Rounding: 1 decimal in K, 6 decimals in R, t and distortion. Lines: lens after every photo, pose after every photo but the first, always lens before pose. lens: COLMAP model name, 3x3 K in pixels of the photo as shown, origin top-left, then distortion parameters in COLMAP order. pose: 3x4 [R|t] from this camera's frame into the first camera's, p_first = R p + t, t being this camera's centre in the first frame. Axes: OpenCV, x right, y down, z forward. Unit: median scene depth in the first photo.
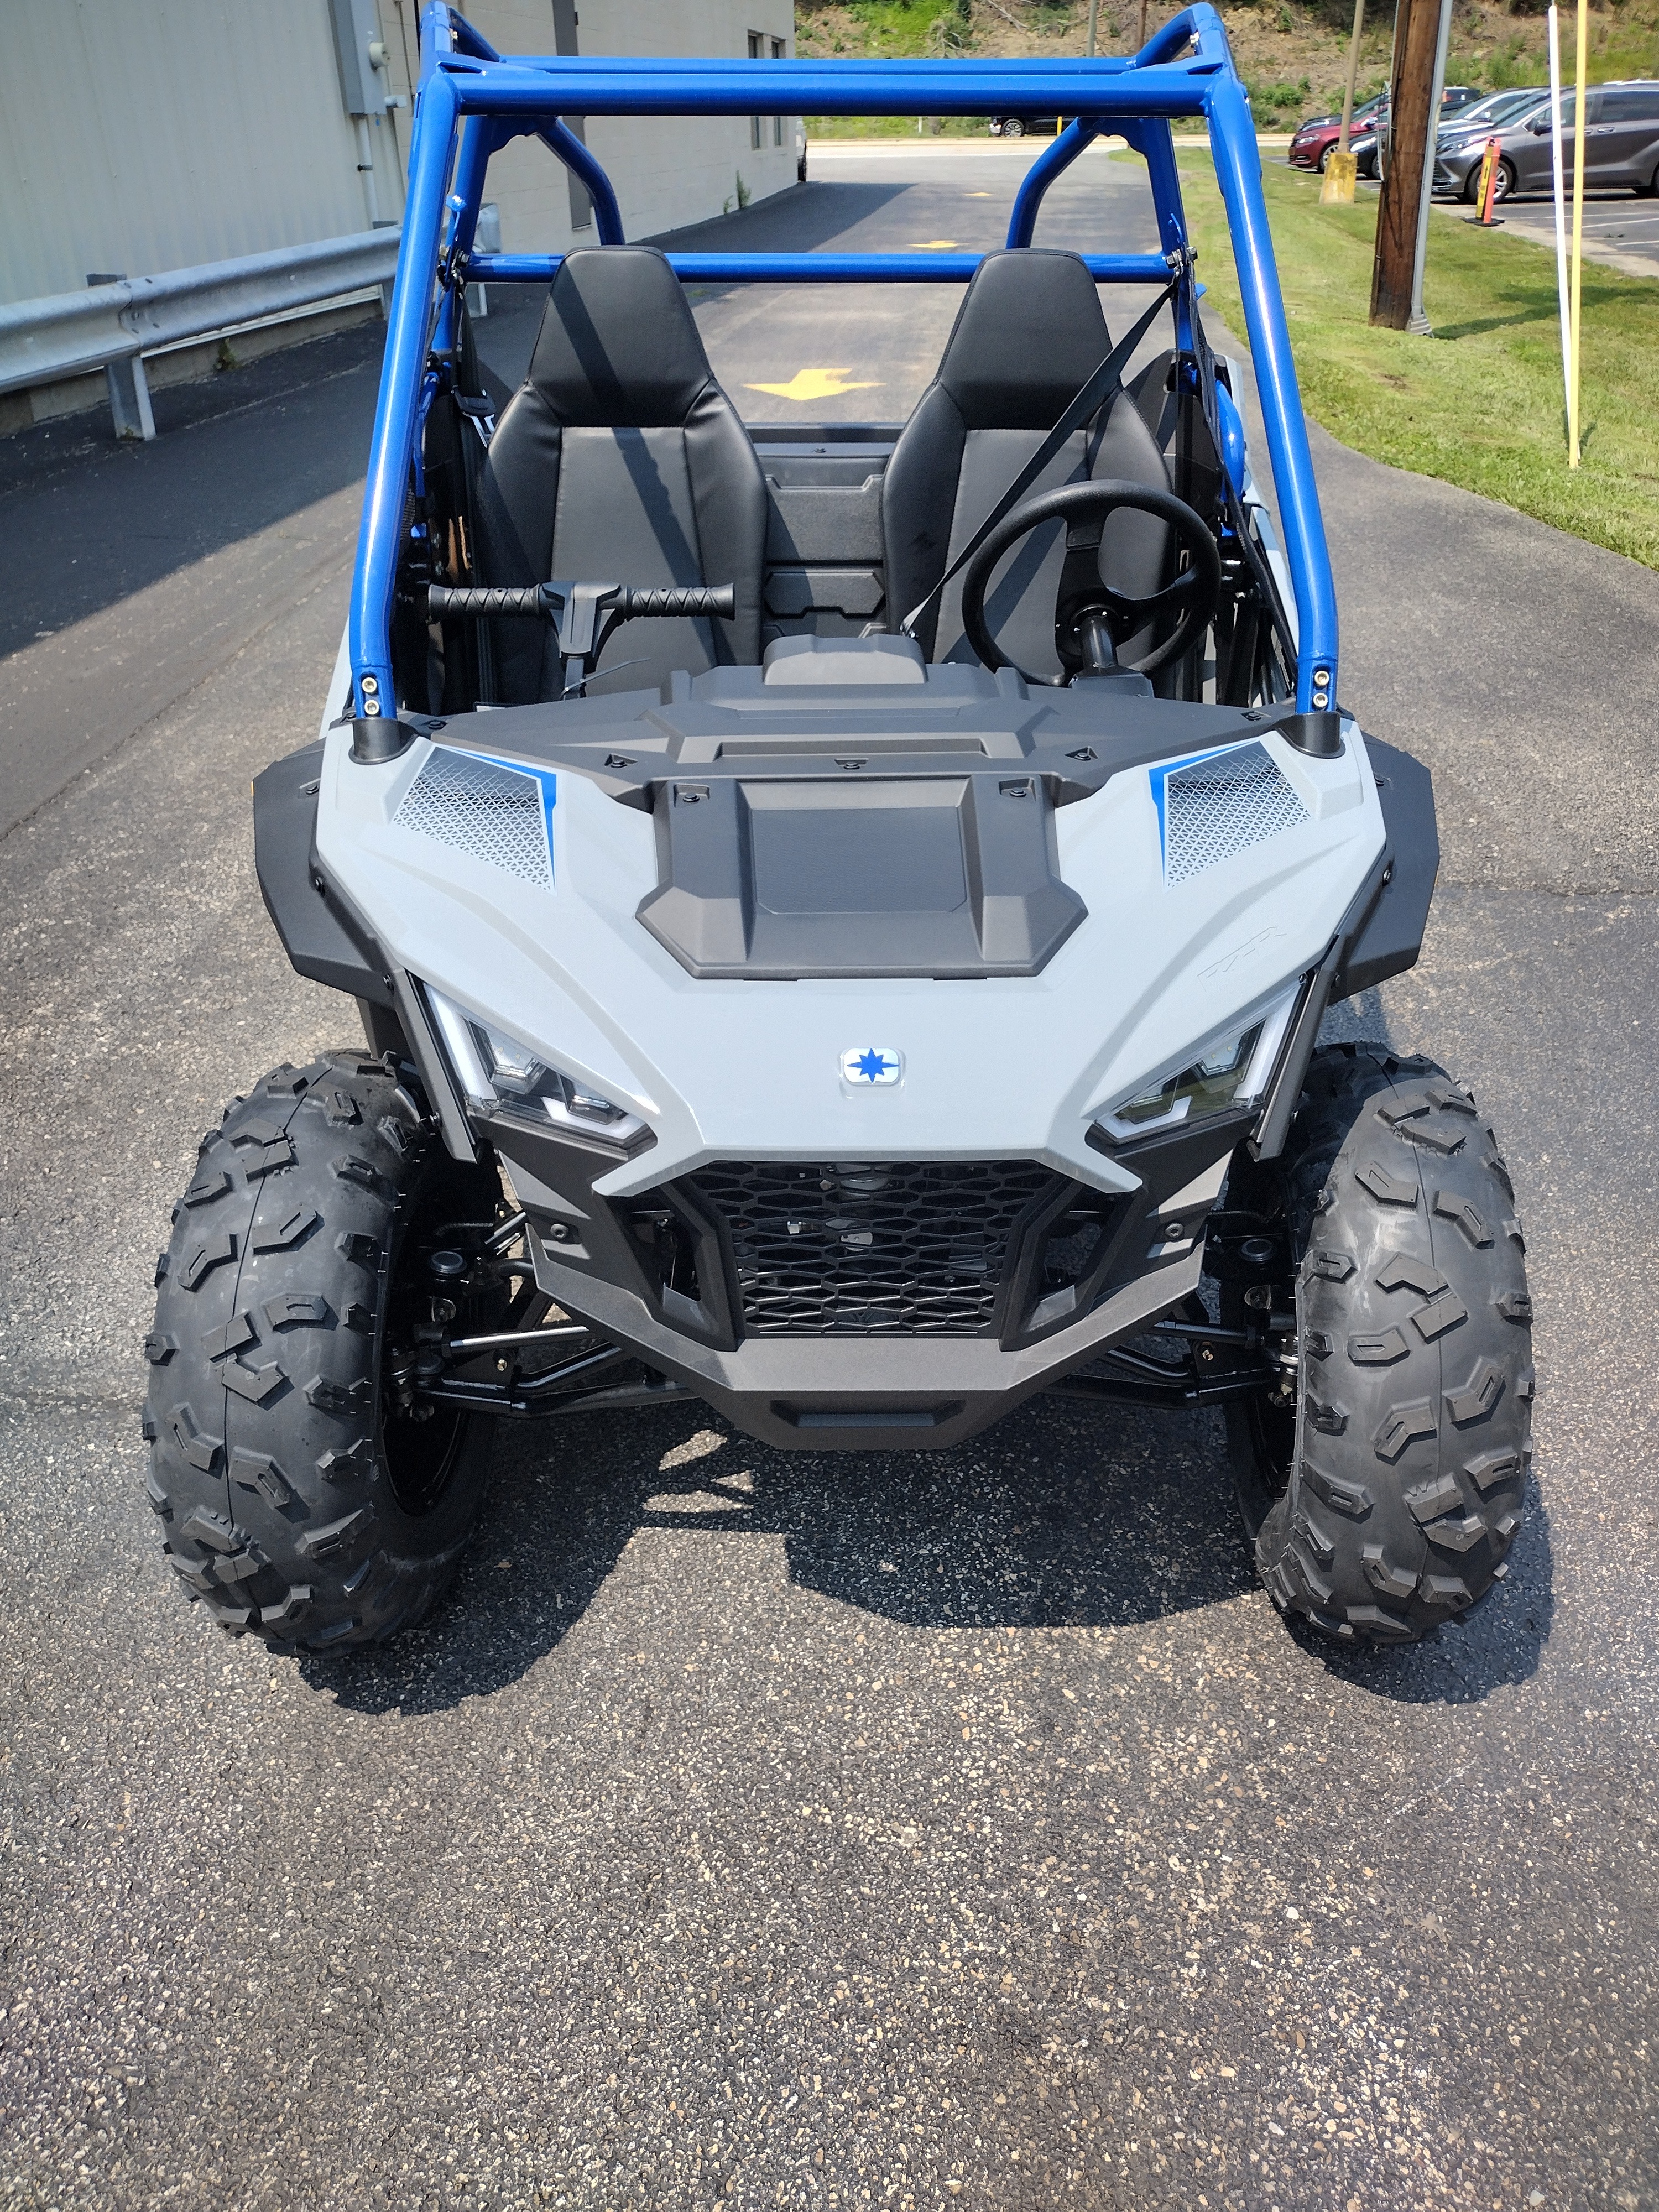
lens RADIAL K [[1696.2, 0, 829.5], [0, 1696.2, 1106.0], [0, 0, 1]] dist [-0.000611, -0.002510]
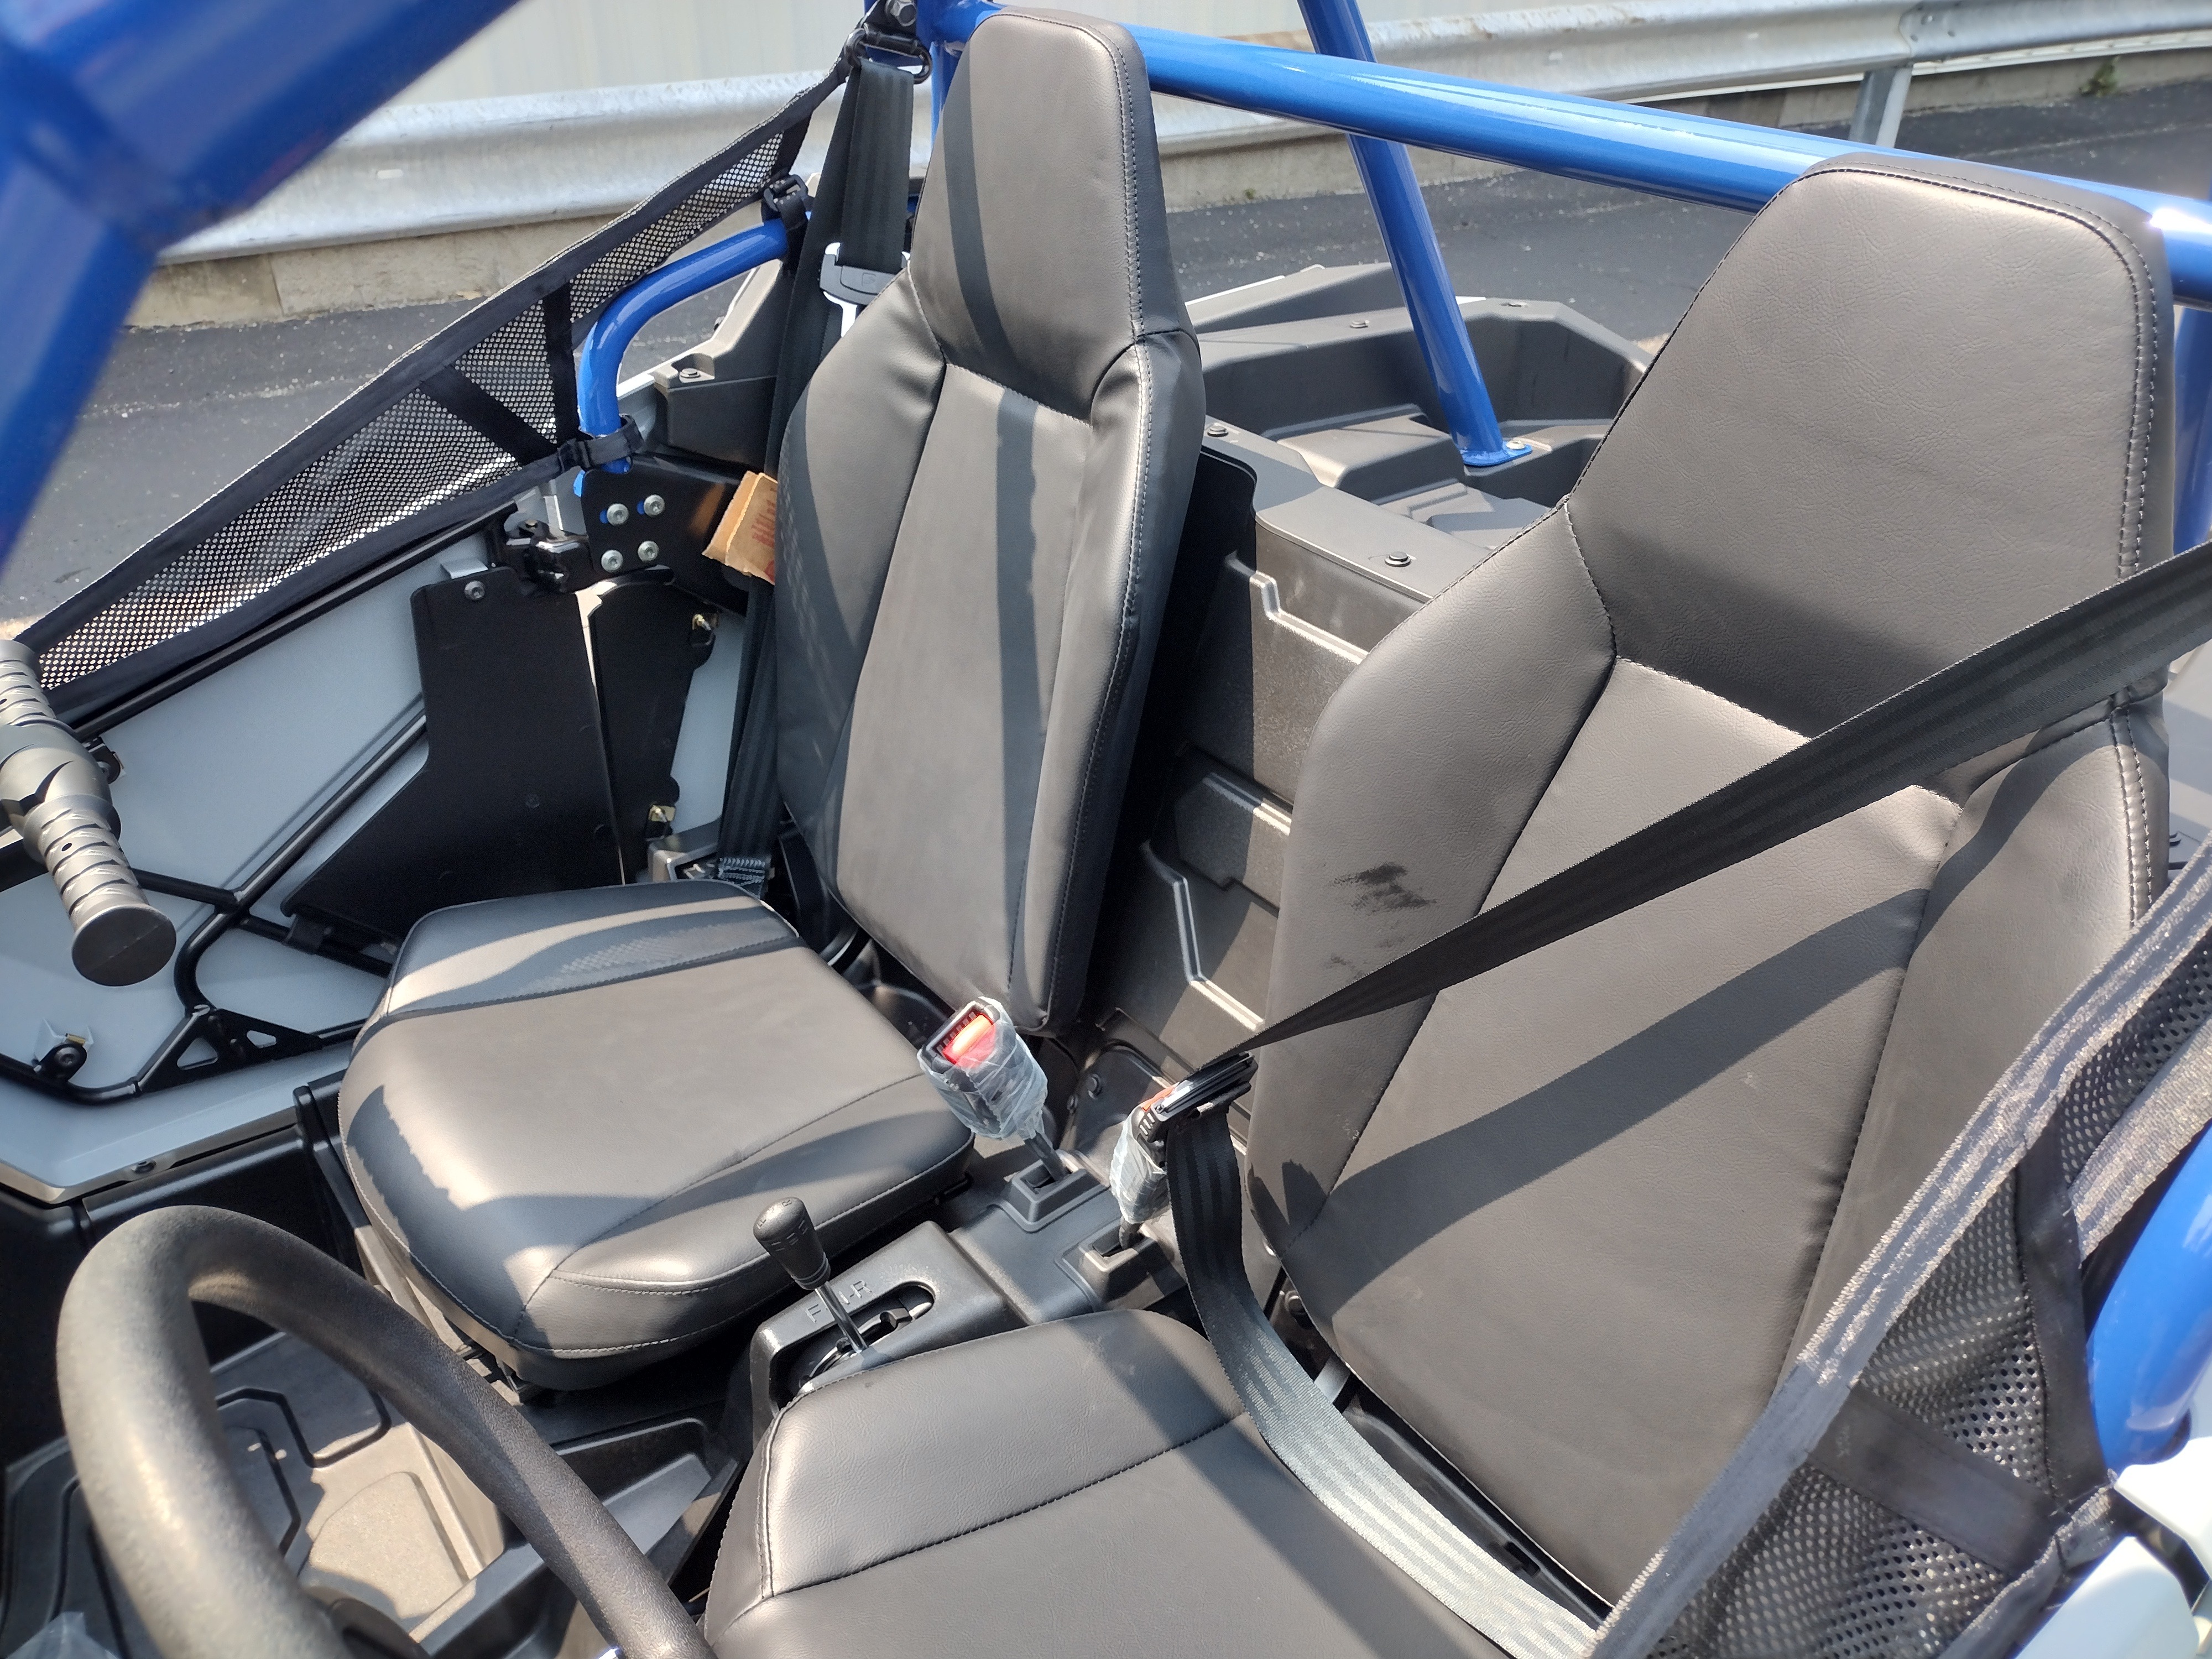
lens RADIAL K [[1696.2, 0, 1106.0], [0, 1696.2, 829.5], [0, 0, 1]] dist [-0.000611, -0.002510]
pose [[0.585277, 0.425512, -0.690210, 0.265021], [-0.407493, 0.890287, 0.203317, -0.395104], [0.700999, 0.162259, 0.694458, 0.706670]]
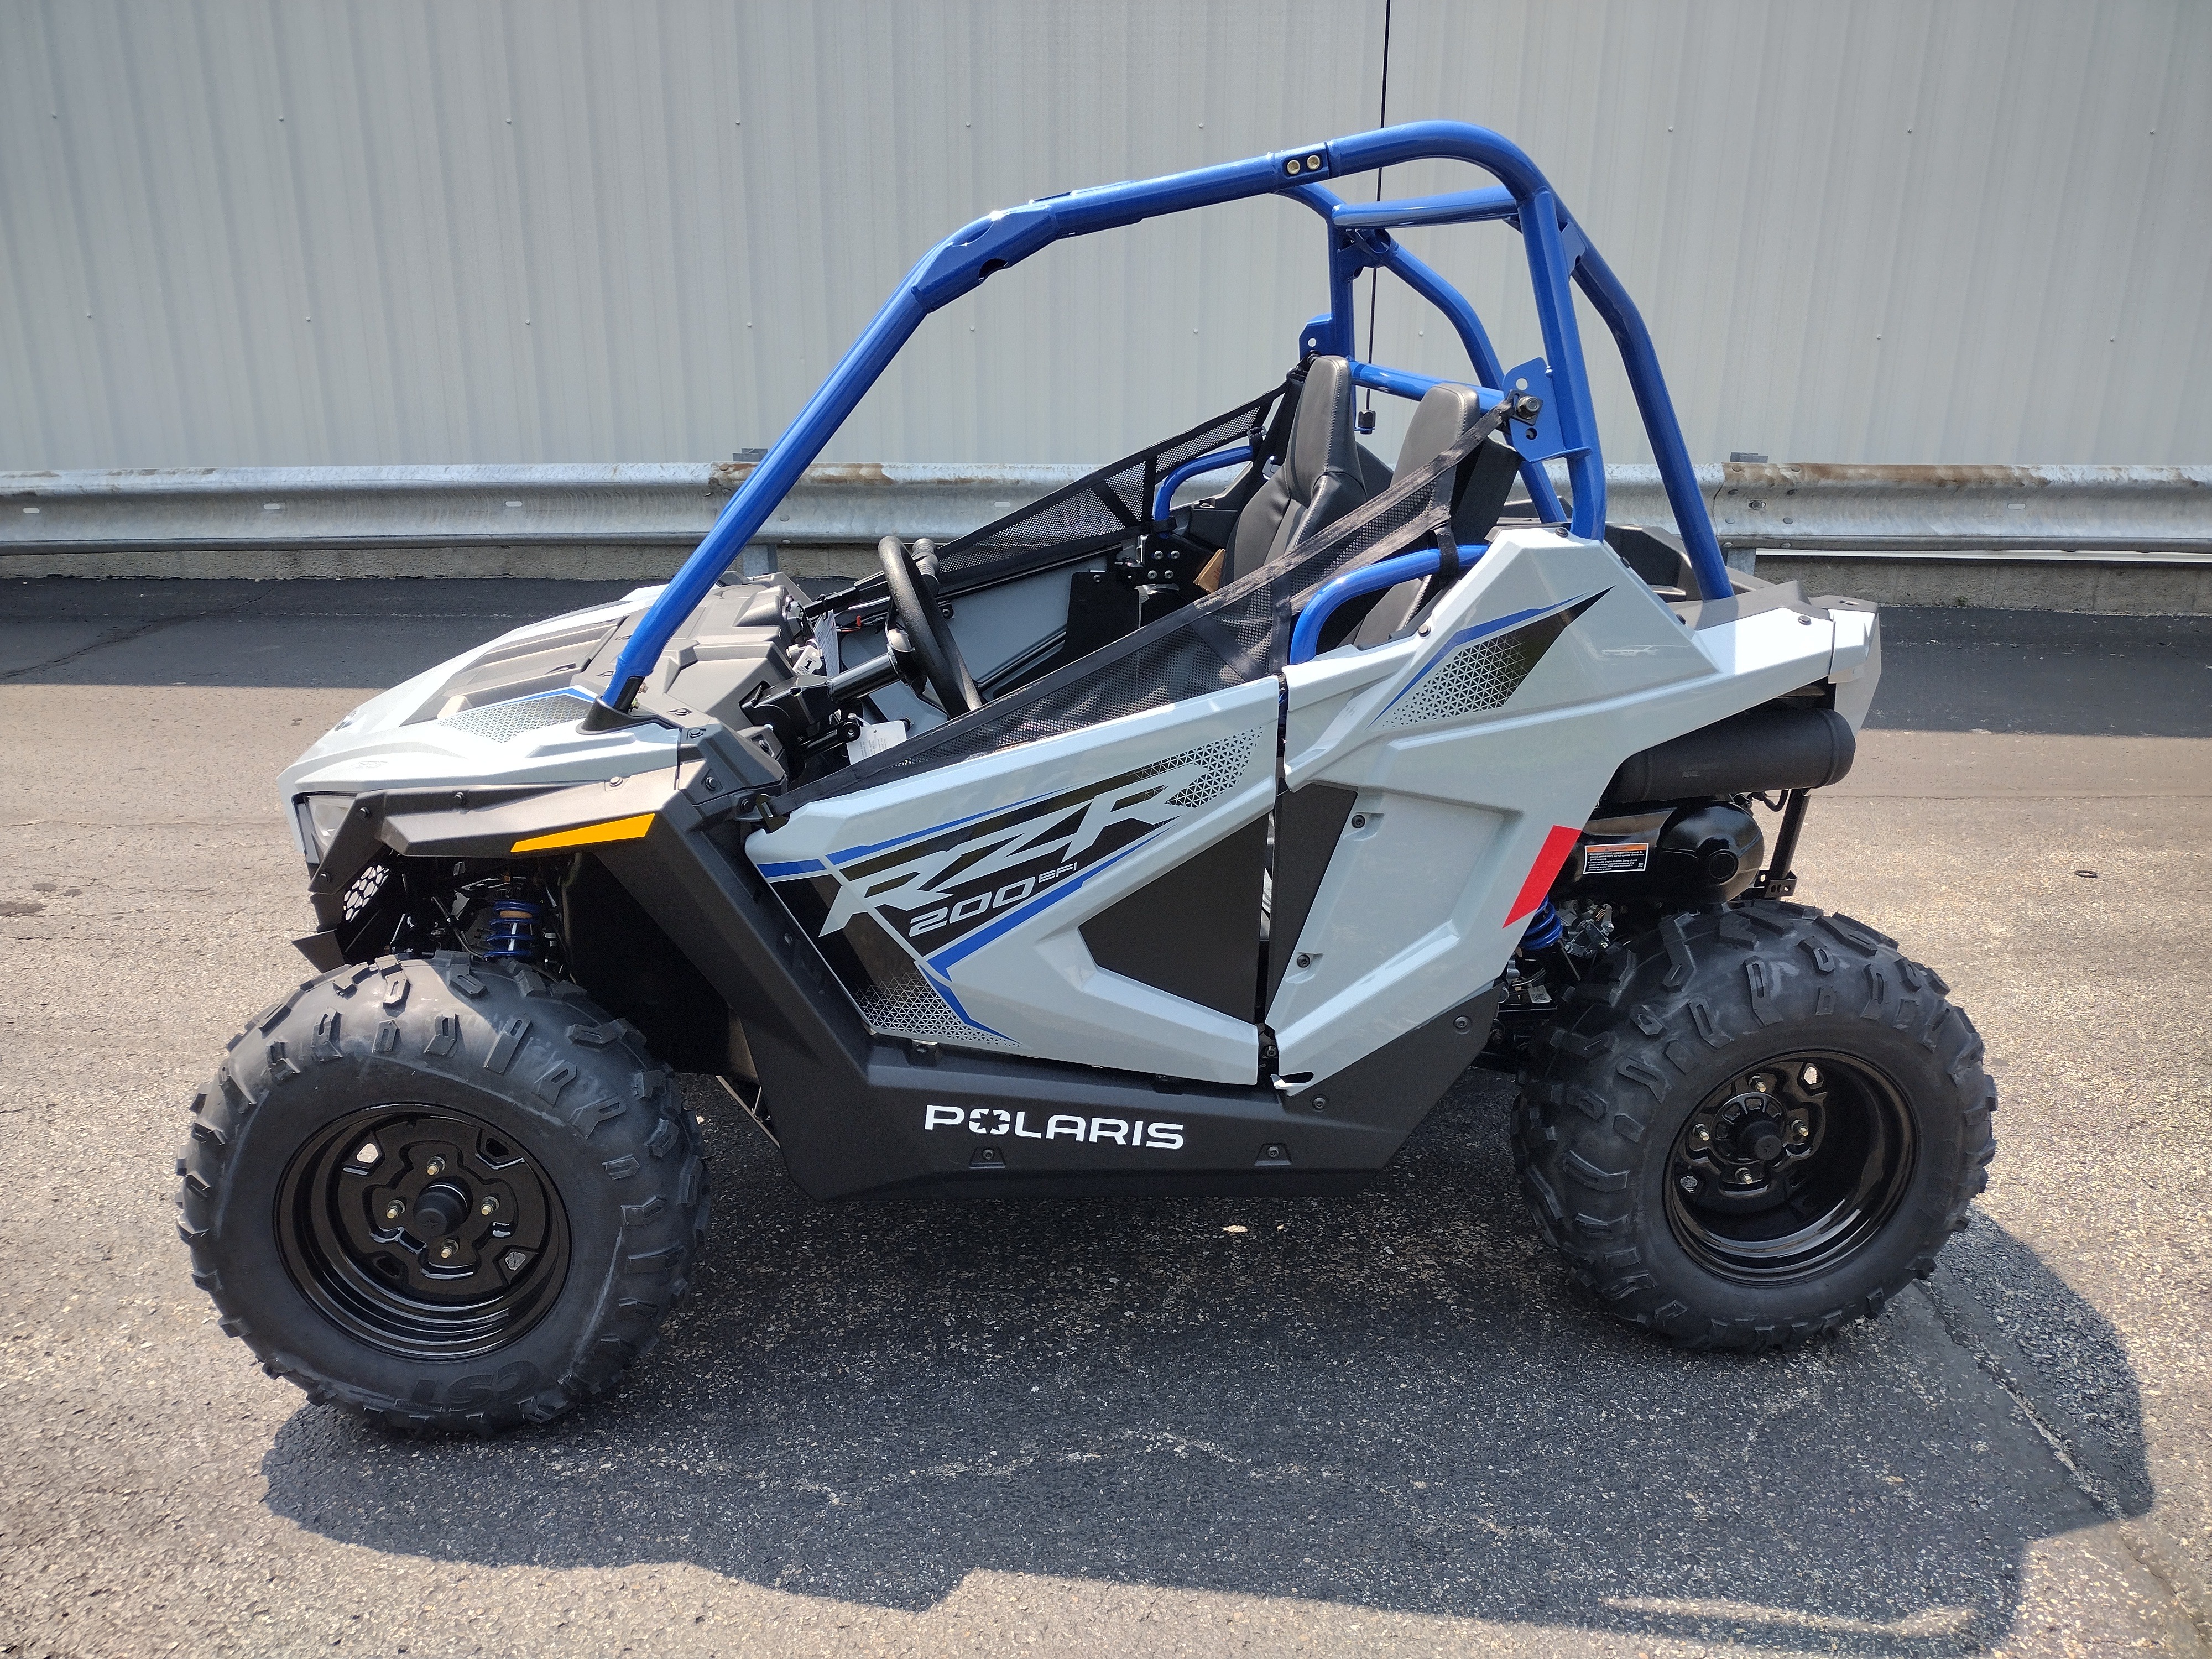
lens RADIAL K [[1696.2, 0, 1106.0], [0, 1696.2, 829.5], [0, 0, 1]] dist [-0.000611, -0.002510]
pose [[0.076822, 0.307423, -0.948467, 0.958442], [-0.505051, 0.832202, 0.228832, -0.409289], [0.859664, 0.461444, 0.219196, 0.737259]]
